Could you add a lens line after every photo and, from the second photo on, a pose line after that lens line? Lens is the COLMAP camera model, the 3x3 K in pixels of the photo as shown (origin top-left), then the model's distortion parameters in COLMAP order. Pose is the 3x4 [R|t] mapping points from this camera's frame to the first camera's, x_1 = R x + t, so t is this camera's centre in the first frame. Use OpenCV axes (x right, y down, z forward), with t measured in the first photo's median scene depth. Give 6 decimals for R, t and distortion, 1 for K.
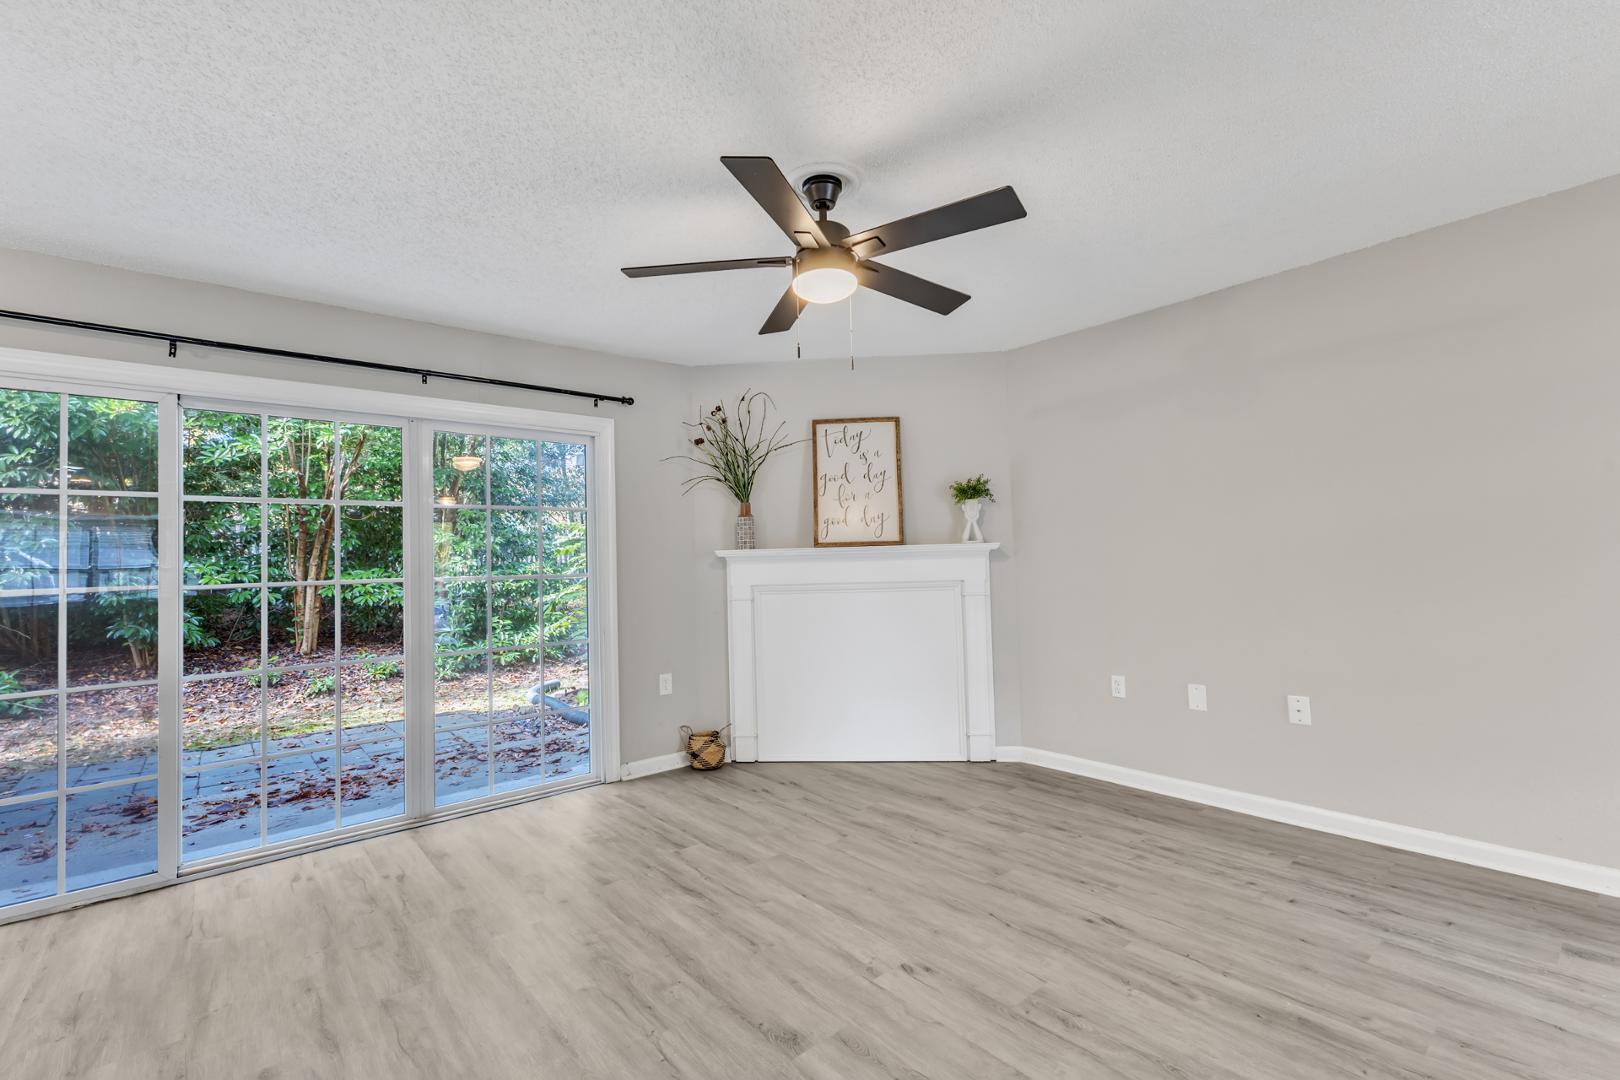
lens RADIAL K [[695.1, 0, 810.0], [0, 695.1, 540.0], [0, 0, 1]] dist [0.008032, -0.000128]
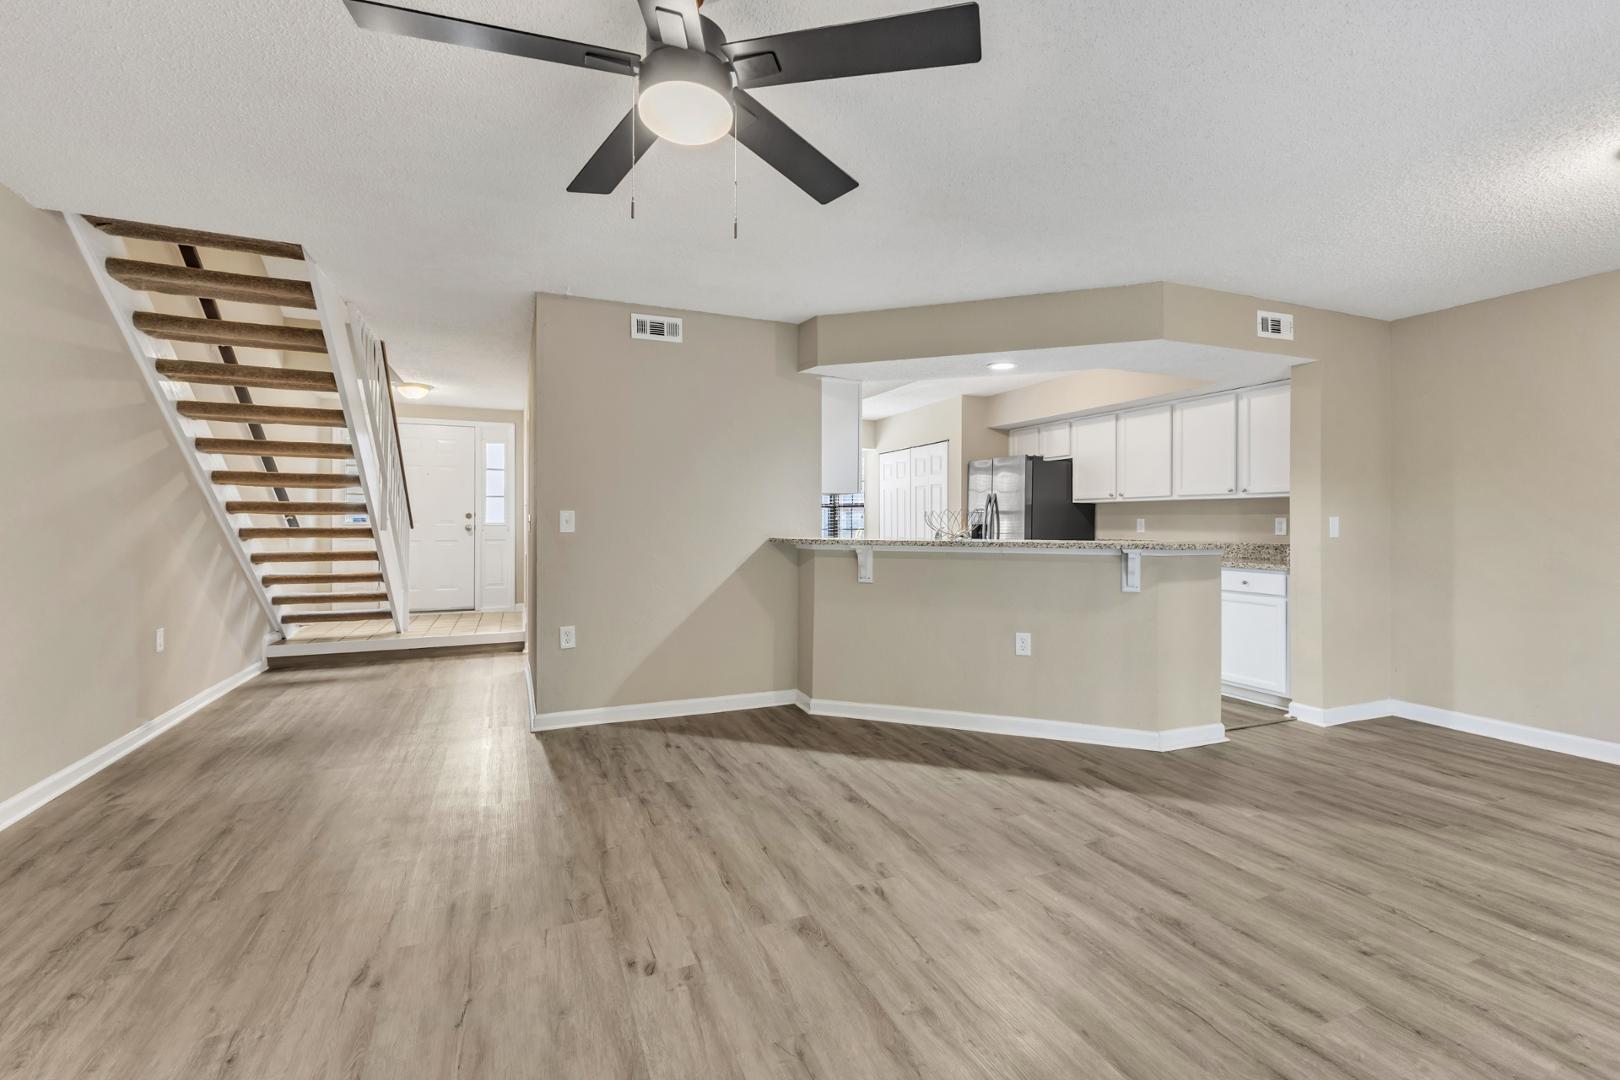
lens RADIAL K [[712.8, 0, 812.1], [0, 712.8, 527.0], [0, 0, 1]] dist [0.005653, -0.000028]
pose [[-0.957540, 0.019296, 0.287655, -0.171188], [0.010035, 0.999384, -0.033636, 0.041911], [-0.288126, -0.029321, -0.957143, 0.941396]]
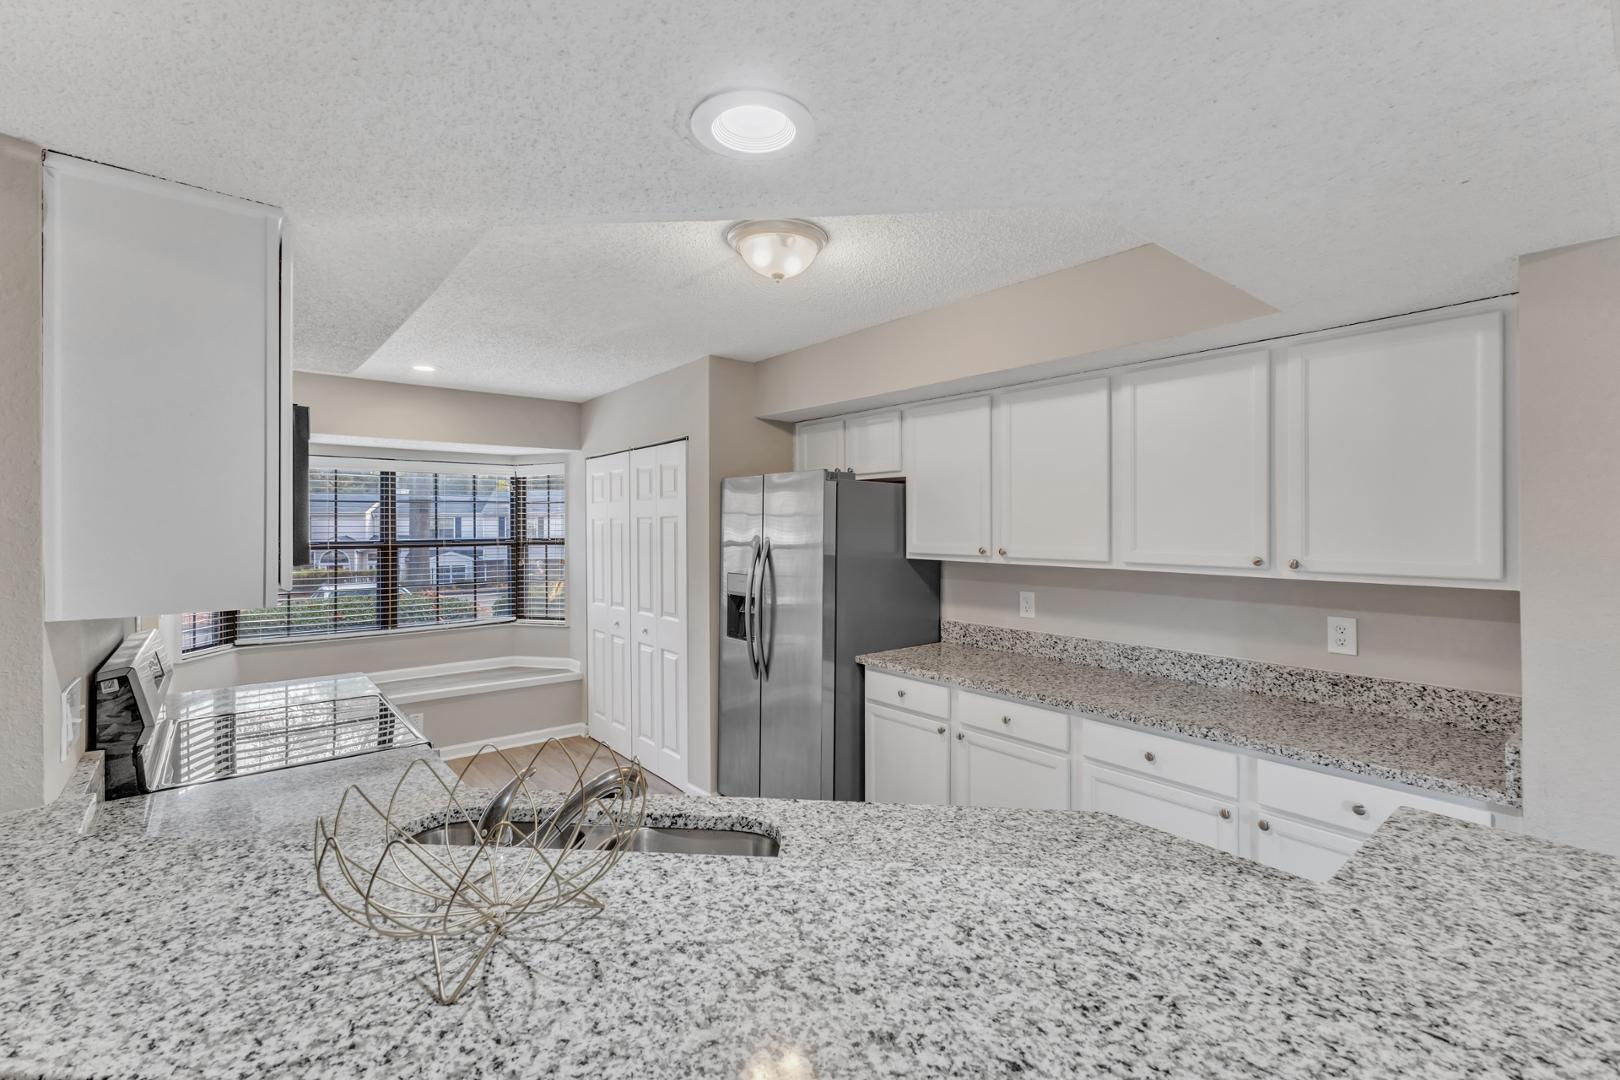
lens RADIAL K [[700.7, 0, 816.5], [0, 700.7, 536.0], [0, 0, 1]] dist [0.004311, -0.000171]
pose [[-0.999687, 0.024798, -0.003407, -0.159016], [0.024852, 0.999550, -0.016819, -0.079687], [0.002988, -0.016899, -0.999853, 0.076609]]
